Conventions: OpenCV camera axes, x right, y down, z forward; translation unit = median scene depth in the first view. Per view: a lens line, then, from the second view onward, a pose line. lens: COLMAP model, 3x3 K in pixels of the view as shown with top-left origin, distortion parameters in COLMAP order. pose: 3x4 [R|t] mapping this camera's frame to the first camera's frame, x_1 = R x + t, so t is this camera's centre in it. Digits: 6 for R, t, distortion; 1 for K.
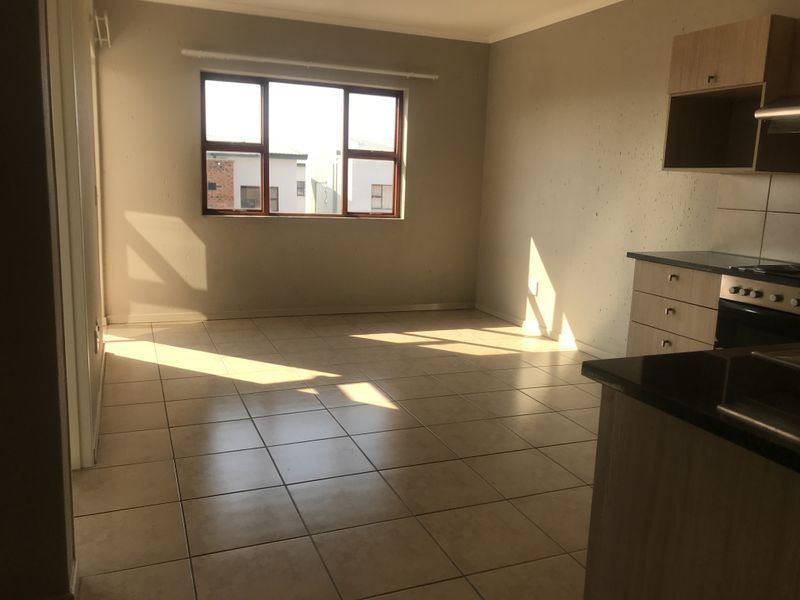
lens RADIAL K [[666.8, 0, 411.2], [0, 666.8, 298.8], [0, 0, 1]] dist [0.044716, -0.063470]
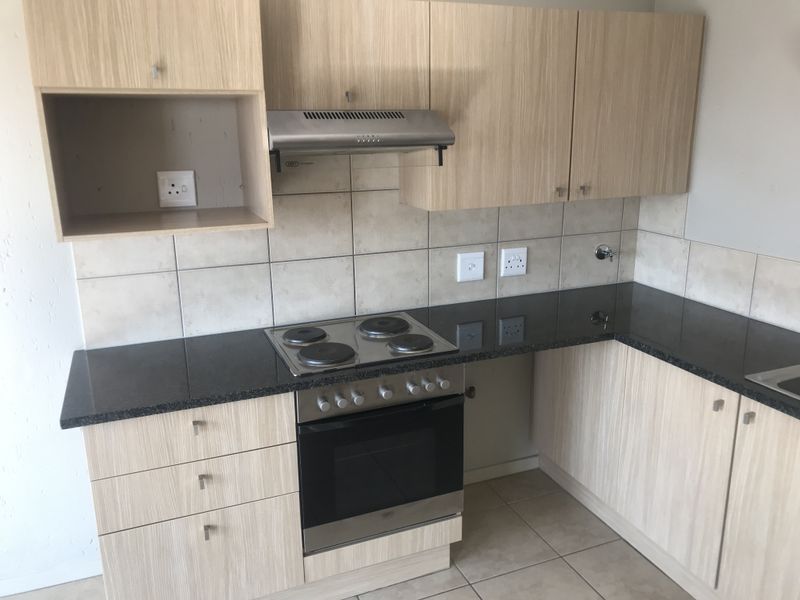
lens RADIAL K [[659.7, 0, 402.8], [0, 659.7, 299.2], [0, 0, 1]] dist [0.118075, -0.270620]
pose [[0.007762, -0.295710, 0.955246, -0.049741], [0.188471, 0.938587, 0.289022, -0.118140], [-0.982048, 0.177793, 0.063019, 0.351922]]
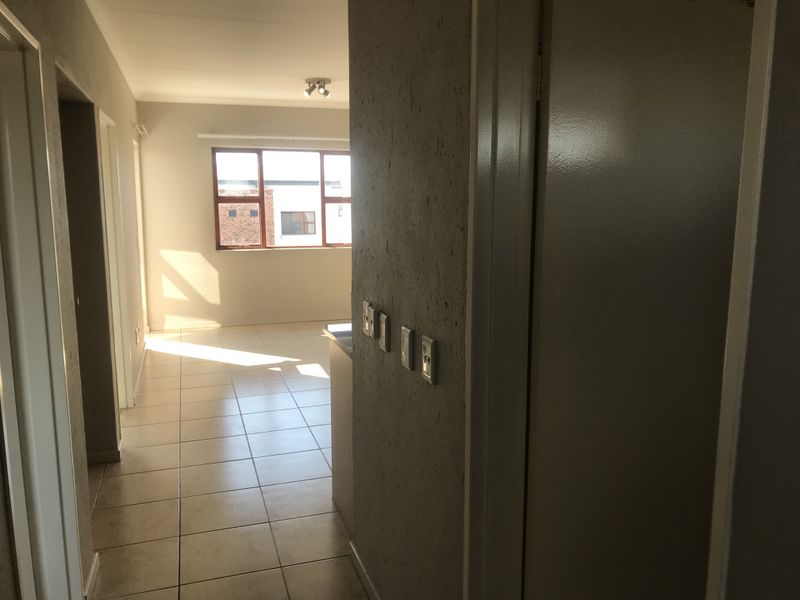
lens RADIAL K [[659.7, 0, 402.8], [0, 659.7, 299.2], [0, 0, 1]] dist [0.118075, -0.270620]
pose [[0.996131, -0.024899, -0.084277, 0.185229], [0.023078, 0.999480, -0.022511, 0.014959], [0.084794, 0.020479, 0.996188, -0.330551]]
